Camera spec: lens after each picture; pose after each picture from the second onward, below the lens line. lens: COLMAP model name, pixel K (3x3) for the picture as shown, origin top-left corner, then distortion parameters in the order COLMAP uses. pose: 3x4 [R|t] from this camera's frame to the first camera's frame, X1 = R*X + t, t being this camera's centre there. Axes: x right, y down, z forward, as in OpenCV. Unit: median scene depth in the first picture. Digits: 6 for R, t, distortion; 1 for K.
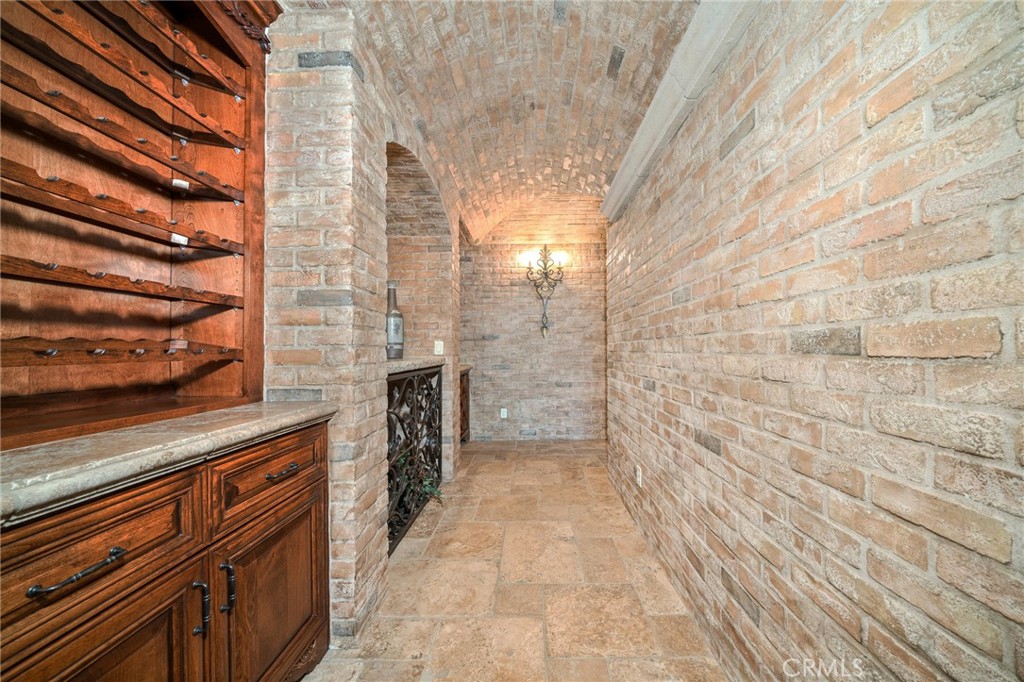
lens RADIAL K [[346.2, 0, 510.6], [0, 346.2, 348.9], [0, 0, 1]] dist [-0.007489, 0.000046]
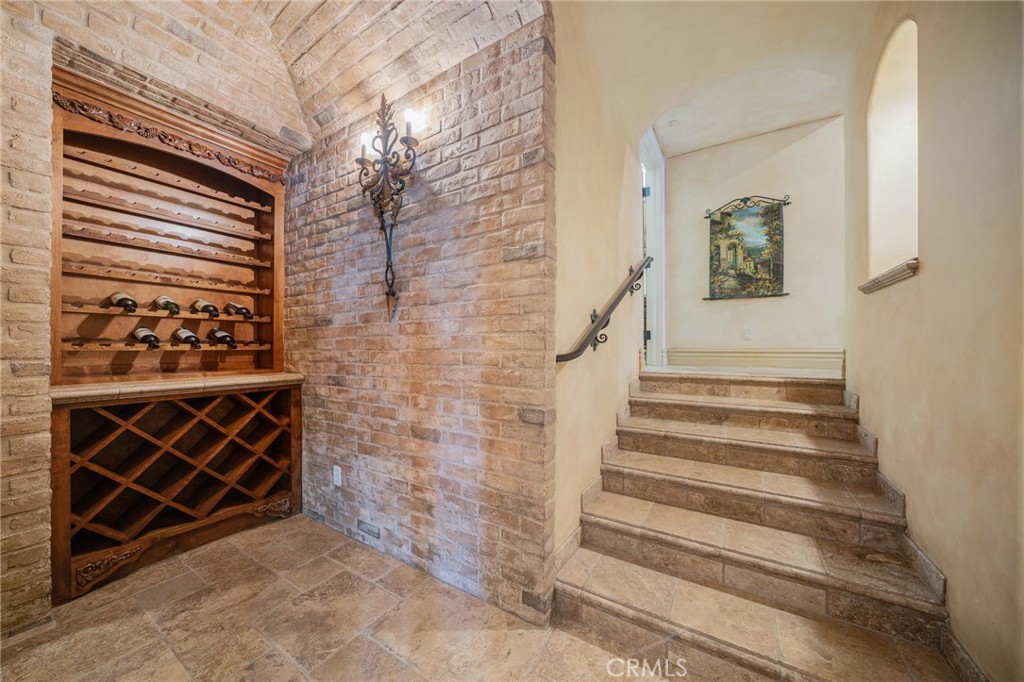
lens RADIAL K [[346.2, 0, 513.3], [0, 346.2, 343.1], [0, 0, 1]] dist [-0.007489, 0.000046]
pose [[0.874075, 0.001249, -0.485790, 0.435126], [0.003248, 0.999959, 0.008415, -0.004719], [0.485780, -0.008933, 0.874035, 0.697275]]
